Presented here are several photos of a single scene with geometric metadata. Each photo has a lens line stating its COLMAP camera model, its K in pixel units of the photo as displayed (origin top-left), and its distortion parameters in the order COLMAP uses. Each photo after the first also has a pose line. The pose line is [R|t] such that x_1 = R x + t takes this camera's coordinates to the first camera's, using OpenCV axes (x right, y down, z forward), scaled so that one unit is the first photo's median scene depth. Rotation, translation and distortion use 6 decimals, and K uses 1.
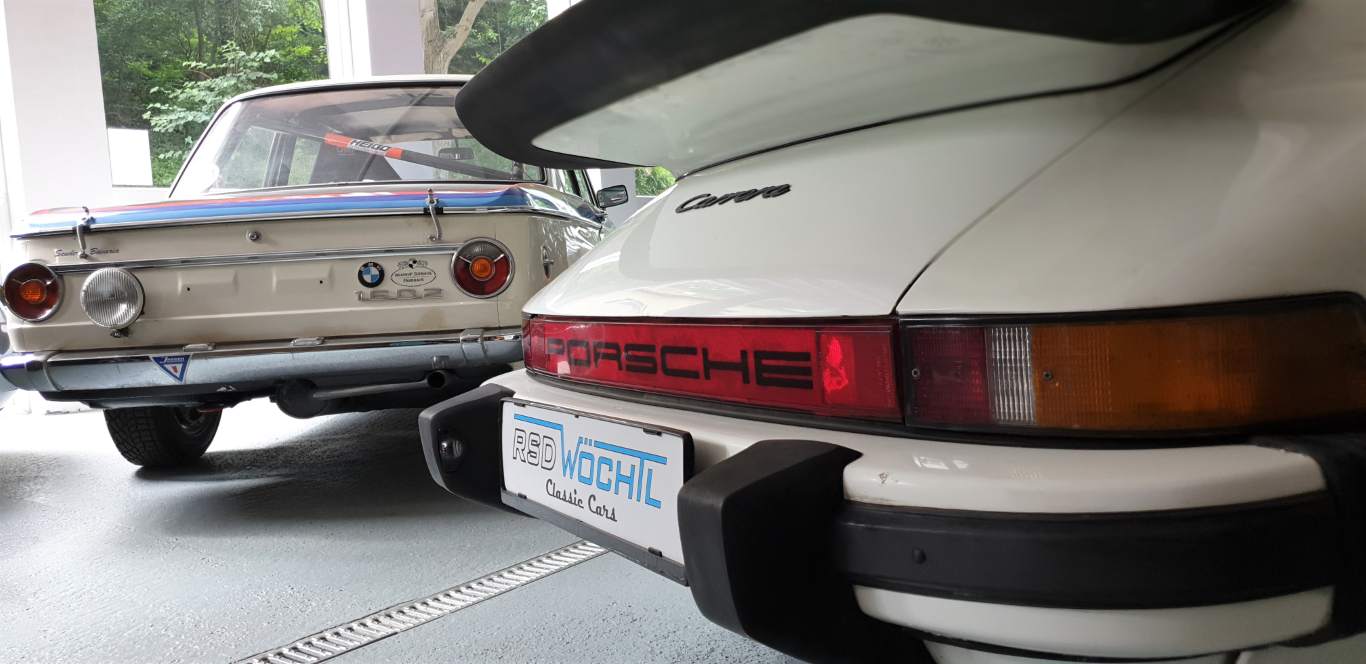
lens RADIAL K [[999.9, 0, 683.0], [0, 999.9, 332.0], [0, 0, 1]] dist [0.037452, -0.002793]
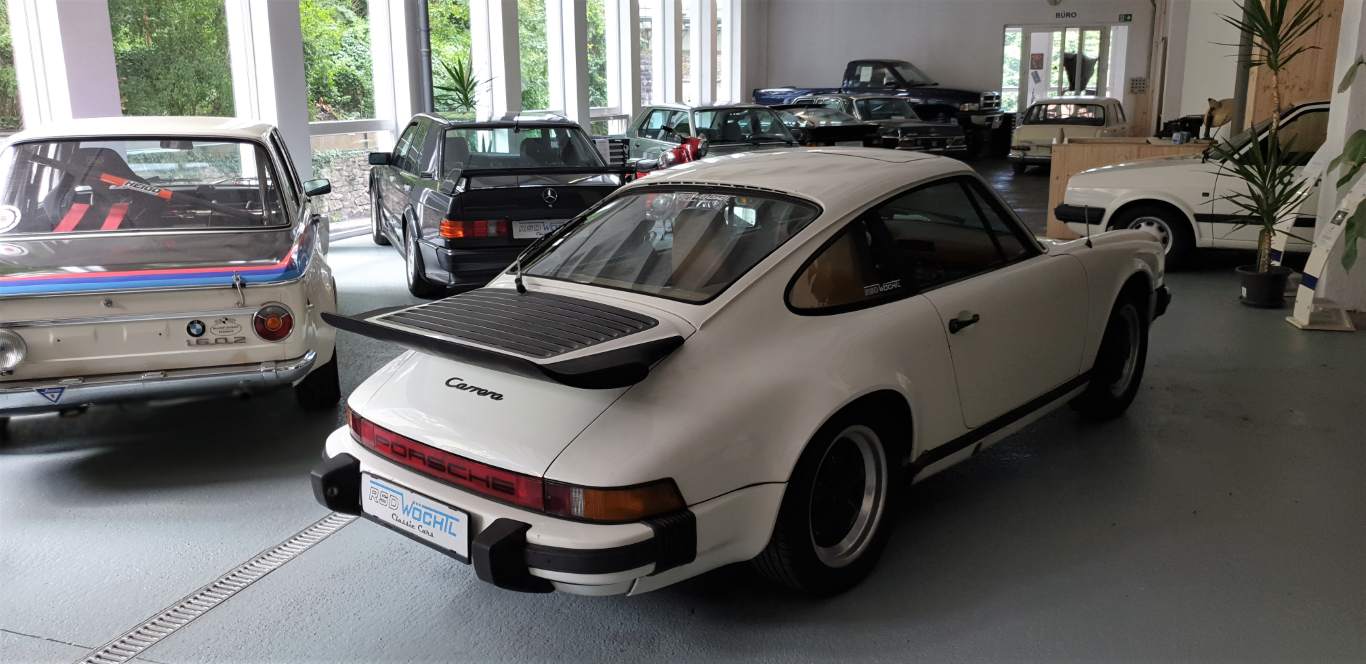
lens RADIAL K [[947.1, 0, 683.0], [0, 947.1, 332.0], [0, 0, 1]] dist [-0.001803, 0.000523]
pose [[0.933366, -0.005653, 0.358883, -0.277456], [-0.049345, 0.988361, 0.143903, -0.585296], [-0.355519, -0.152023, 0.922223, -1.139261]]
